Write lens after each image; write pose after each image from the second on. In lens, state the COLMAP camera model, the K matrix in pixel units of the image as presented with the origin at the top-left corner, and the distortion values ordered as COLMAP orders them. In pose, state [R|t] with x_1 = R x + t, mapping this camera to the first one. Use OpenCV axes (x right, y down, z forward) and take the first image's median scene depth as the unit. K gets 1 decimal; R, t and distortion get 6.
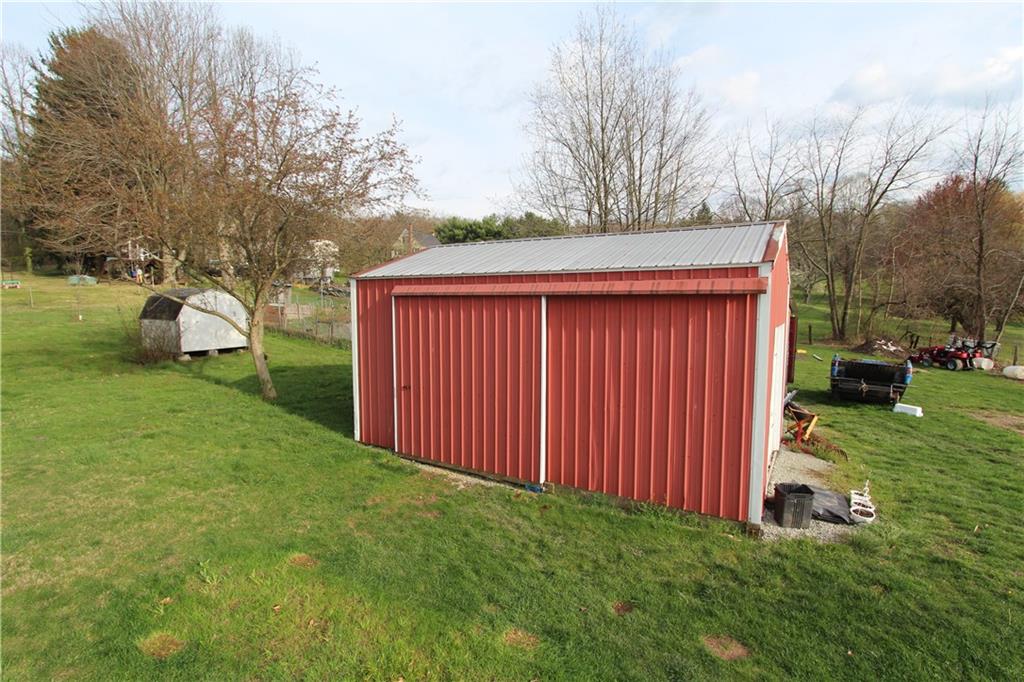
lens RADIAL K [[495.8, 0, 521.4], [0, 495.8, 342.9], [0, 0, 1]] dist [-0.027527, 0.007651]
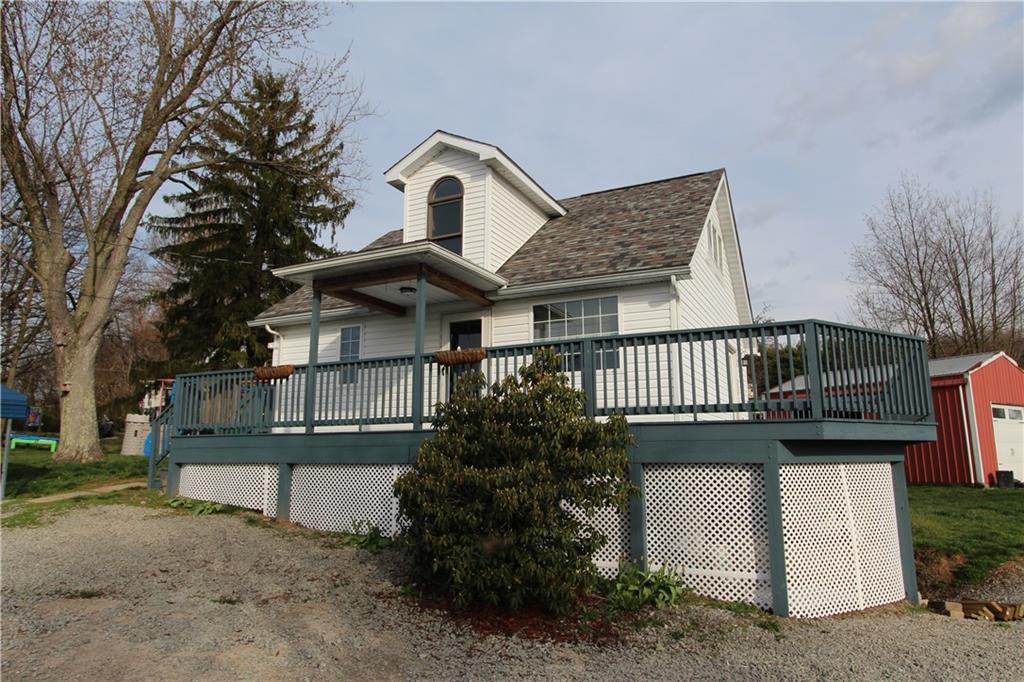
lens RADIAL K [[651.3, 0, 516.5], [0, 651.3, 337.9], [0, 0, 1]] dist [-0.010789, 0.001895]
pose [[0.886655, -0.089380, -0.453712, -0.007852], [-0.031370, 0.967258, -0.251851, 0.241522], [0.461367, 0.237538, 0.854820, -1.234449]]
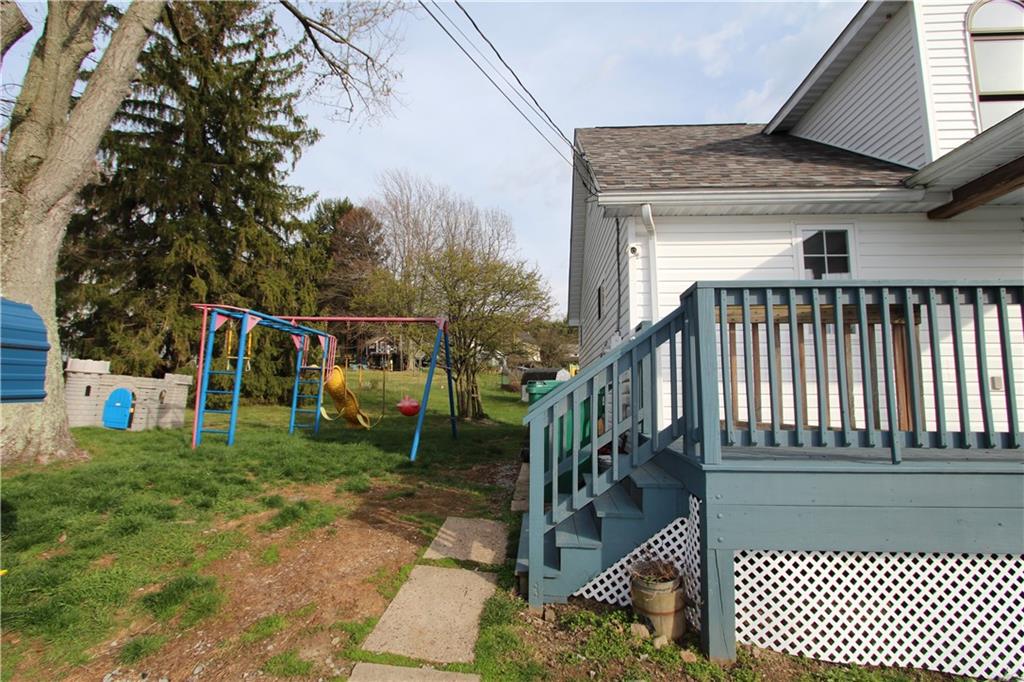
lens RADIAL K [[475.1, 0, 515.4], [0, 475.1, 341.2], [0, 0, 1]] dist [-0.025437, 0.006129]
pose [[0.996310, -0.007712, -0.085484, -0.831017], [-0.008789, 0.981552, -0.190991, 0.156499], [0.085380, 0.191038, 0.977862, -0.914352]]
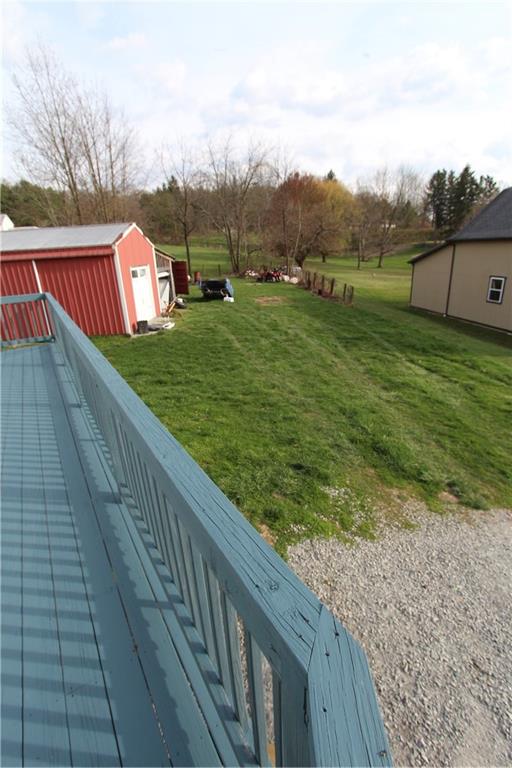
lens RADIAL K [[356.3, 0, 255.3], [0, 356.3, 381.6], [0, 0, 1]] dist [-0.025437, 0.006129]
pose [[0.862038, -0.213147, 0.459847, 0.033496], [0.086449, 0.955813, 0.280977, 0.044293], [-0.499418, -0.202459, 0.842373, -0.583530]]
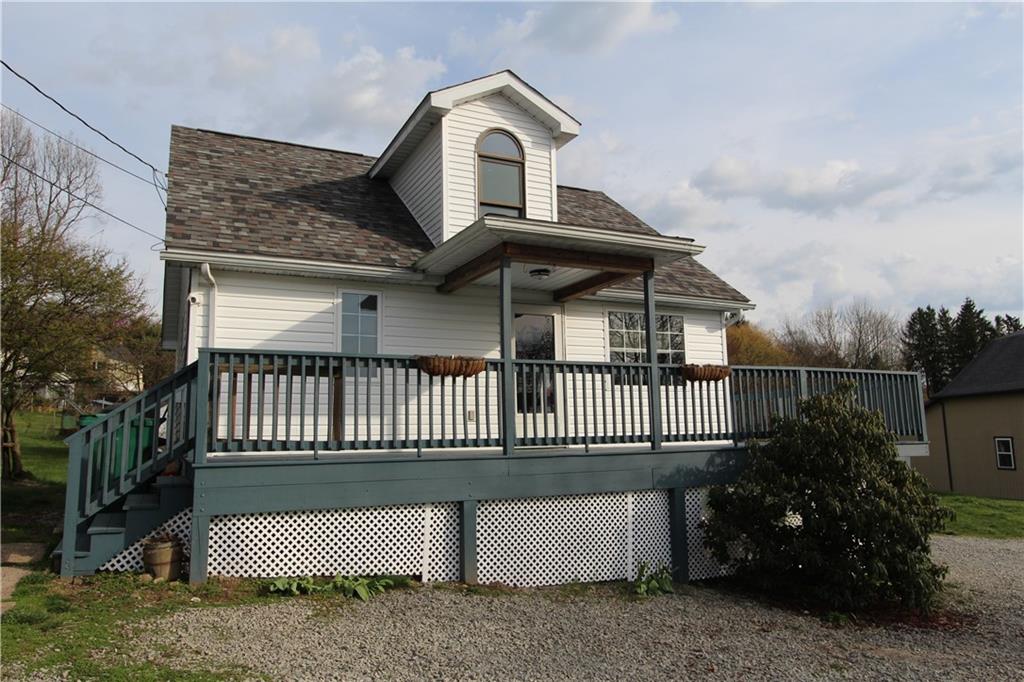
lens RADIAL K [[724.9, 0, 521.6], [0, 724.9, 339.0], [0, 0, 1]] dist [-0.005554, 0.006483]
pose [[0.902364, 0.037092, 0.429375, -0.784246], [0.059045, 0.976255, -0.208421, 0.199818], [-0.426910, 0.213424, 0.878748, -1.230502]]
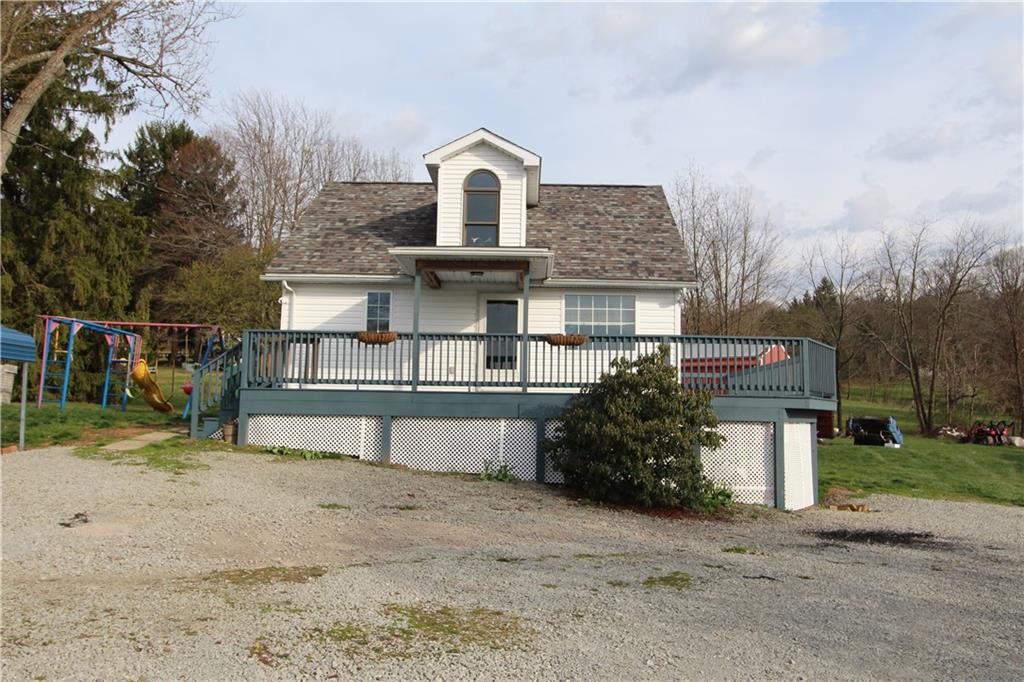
lens RADIAL K [[790.4, 0, 525.4], [0, 790.4, 341.3], [0, 0, 1]] dist [-0.005509, 0.000745]
pose [[0.999489, 0.010234, -0.030288, -0.368514], [-0.015519, 0.983588, -0.179763, 0.288798], [0.027951, 0.180141, 0.983244, -1.723309]]
